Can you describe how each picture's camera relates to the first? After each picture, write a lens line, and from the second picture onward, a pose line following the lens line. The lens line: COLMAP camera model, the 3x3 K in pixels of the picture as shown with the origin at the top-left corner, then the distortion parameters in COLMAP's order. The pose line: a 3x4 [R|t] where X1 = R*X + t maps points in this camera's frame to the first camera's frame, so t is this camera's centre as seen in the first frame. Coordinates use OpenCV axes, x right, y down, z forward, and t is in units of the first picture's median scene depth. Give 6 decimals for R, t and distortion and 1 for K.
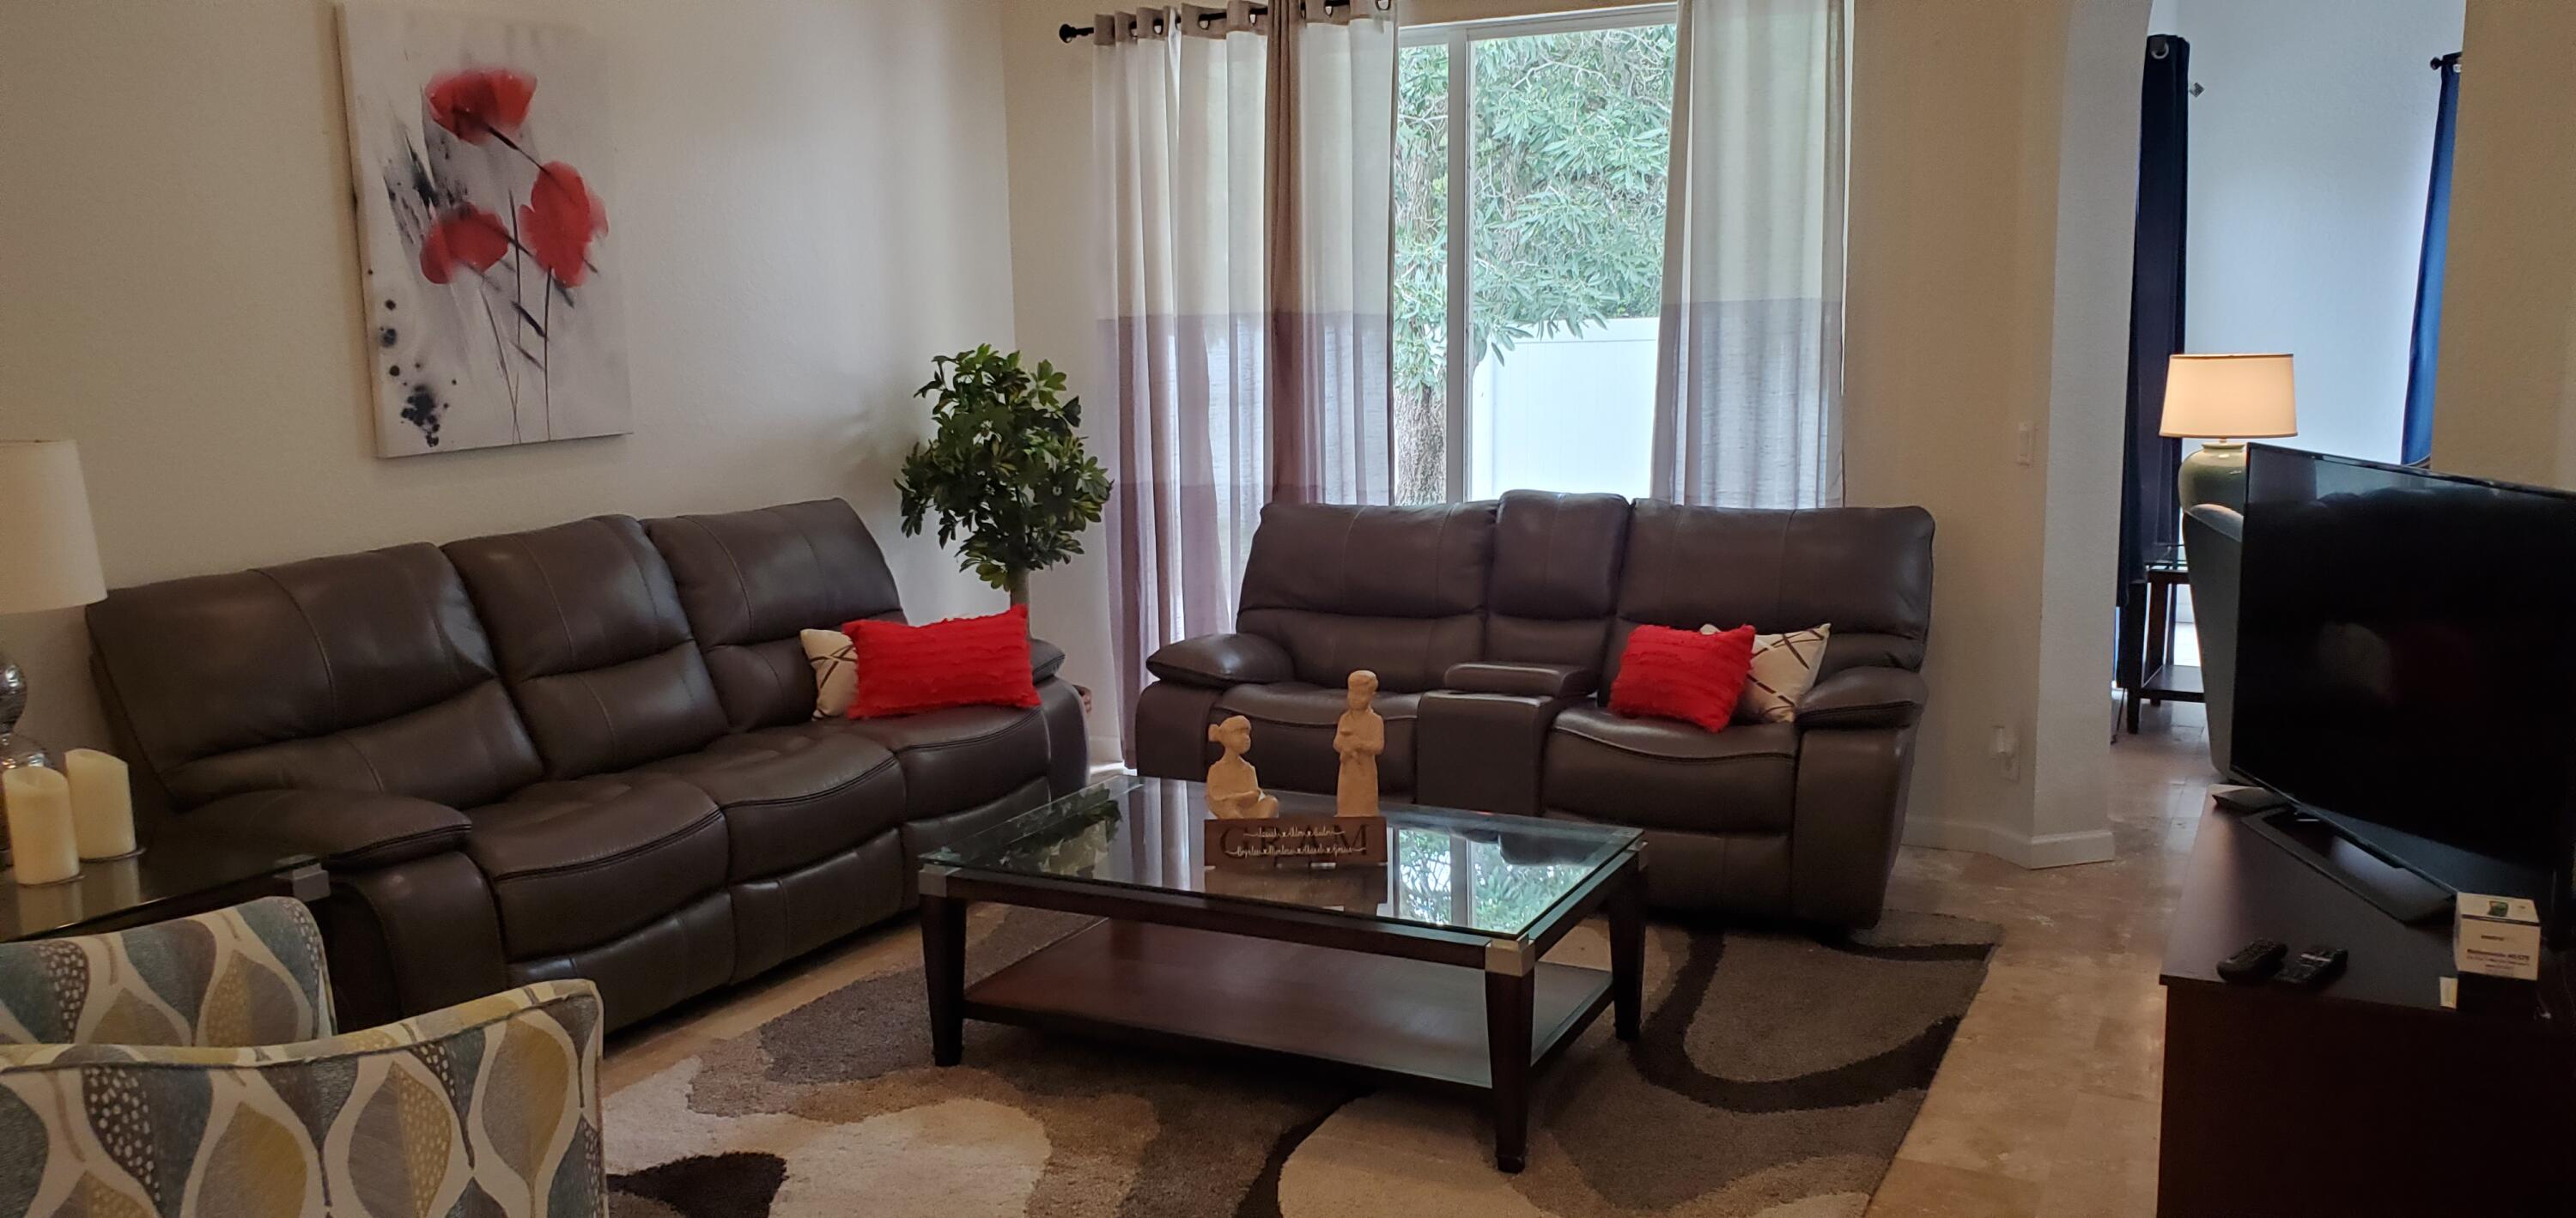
lens RADIAL K [[1931.5, 0, 1282.3], [0, 1931.5, 605.9], [0, 0, 1]] dist [0.008980, 0.002801]
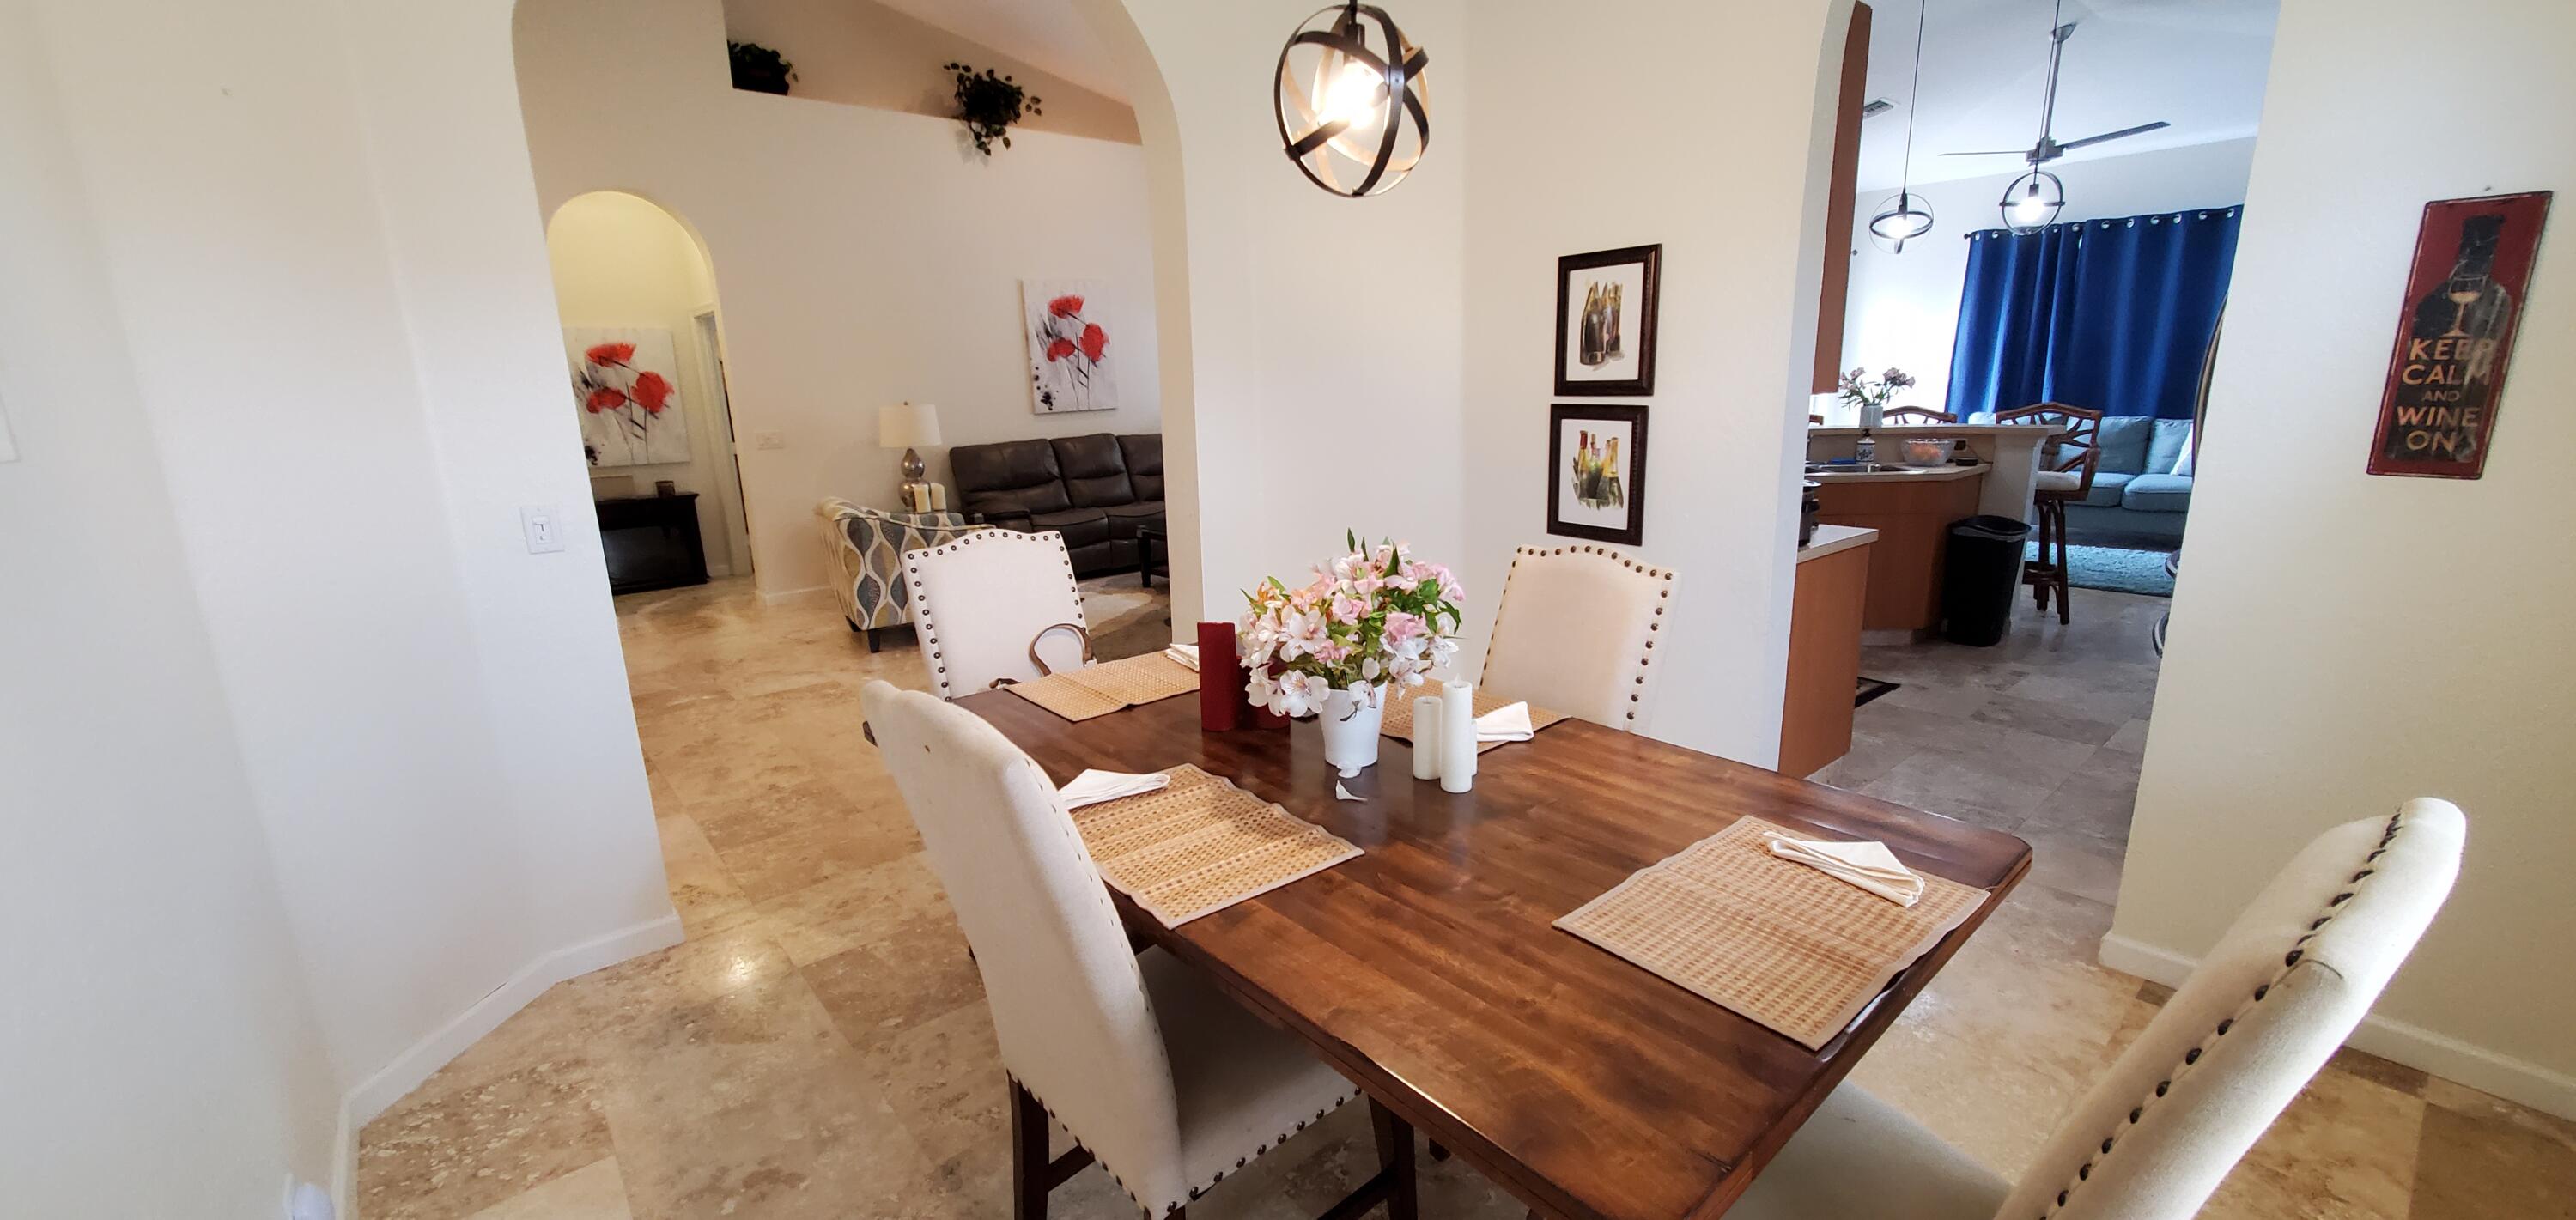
lens RADIAL K [[1002.1, 0, 1298.7], [0, 1002.1, 615.8], [0, 0, 1]] dist [-0.000294, -0.000007]
pose [[0.921964, 0.081489, -0.378604, 0.652868], [-0.045121, 0.993556, 0.103973, 0.072601], [0.384637, -0.078776, 0.919700, -0.475277]]
